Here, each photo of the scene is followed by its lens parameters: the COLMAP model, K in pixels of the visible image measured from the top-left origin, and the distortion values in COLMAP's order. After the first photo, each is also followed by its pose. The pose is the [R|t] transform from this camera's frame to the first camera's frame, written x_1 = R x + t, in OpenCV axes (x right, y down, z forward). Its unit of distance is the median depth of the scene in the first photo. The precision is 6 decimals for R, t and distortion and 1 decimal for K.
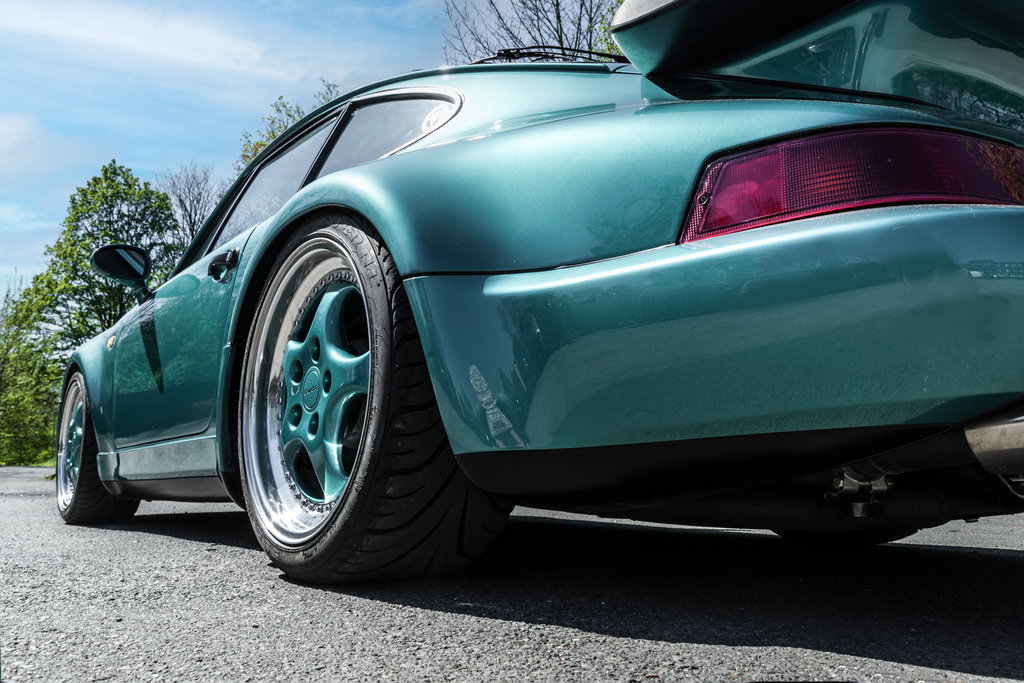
lens RADIAL K [[727.5, 0, 515.3], [0, 727.5, 351.8], [0, 0, 1]] dist [-0.001939, -0.003449]
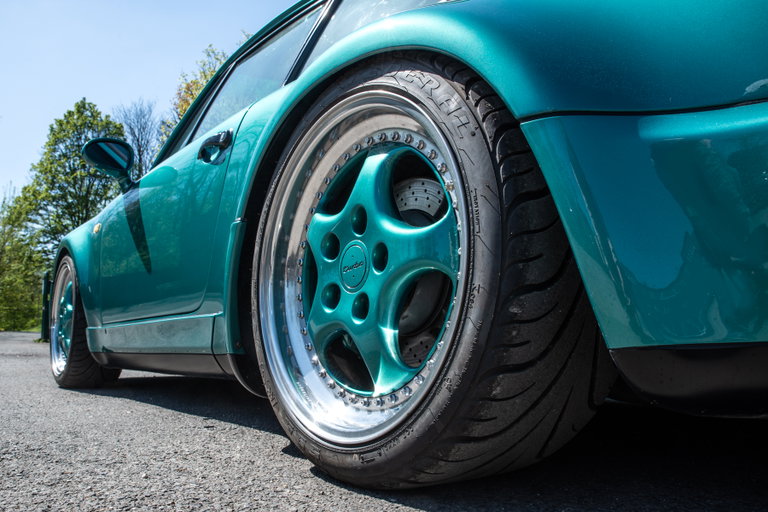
lens RADIAL K [[567.0, 0, 384.0], [0, 567.0, 256.0], [0, 0, 1]] dist [-0.107987, 0.070931]
pose [[0.999995, 0.001736, -0.002735, -0.112775], [-0.001685, 0.999824, 0.018677, 0.012319], [0.002767, -0.018672, 0.999822, 0.149080]]
